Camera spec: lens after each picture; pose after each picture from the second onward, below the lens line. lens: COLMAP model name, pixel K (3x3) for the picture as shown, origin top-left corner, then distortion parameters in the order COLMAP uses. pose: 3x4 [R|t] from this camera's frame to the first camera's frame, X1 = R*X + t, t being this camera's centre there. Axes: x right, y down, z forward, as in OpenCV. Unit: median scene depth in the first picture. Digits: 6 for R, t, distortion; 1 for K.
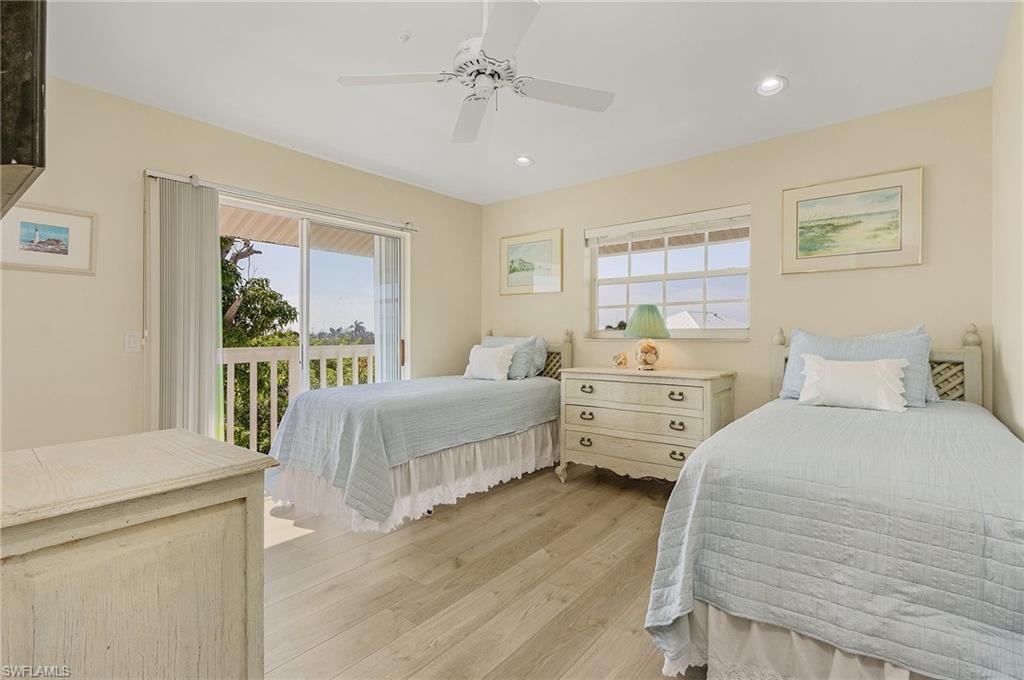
lens RADIAL K [[478.4, 0, 513.3], [0, 478.4, 334.7], [0, 0, 1]] dist [0.000863, -0.001384]
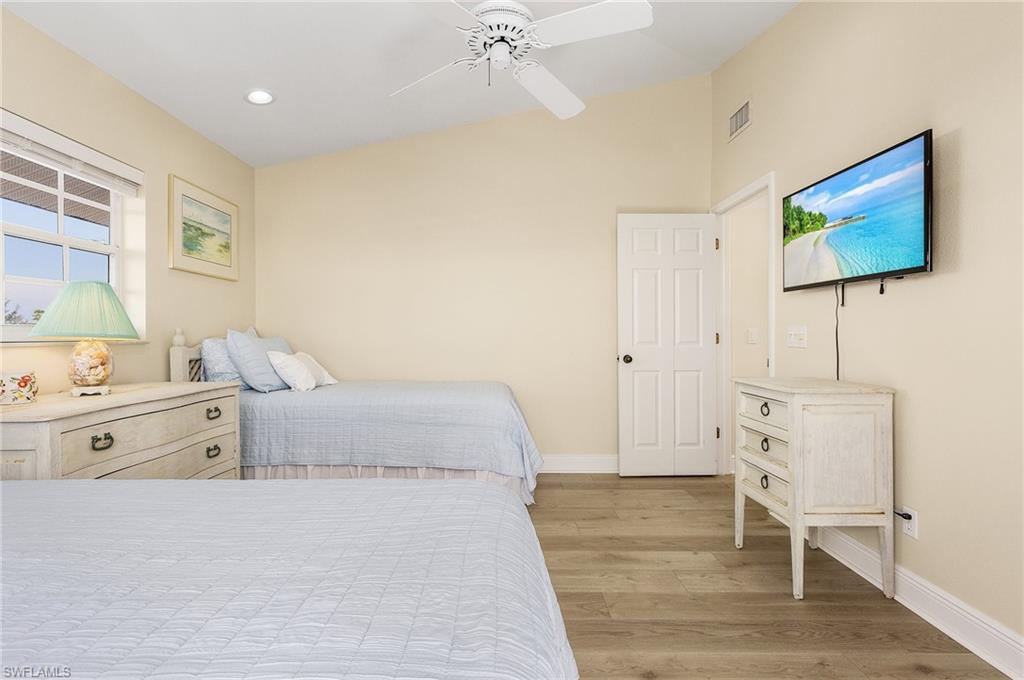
lens RADIAL K [[478.4, 0, 511.2], [0, 478.4, 338.7], [0, 0, 1]] dist [0.000863, -0.001384]
pose [[-0.611498, 0.002234, 0.791243, -0.570059], [0.005595, 0.999983, 0.001501, 0.009613], [-0.791226, 0.005345, -0.611500, 1.101067]]
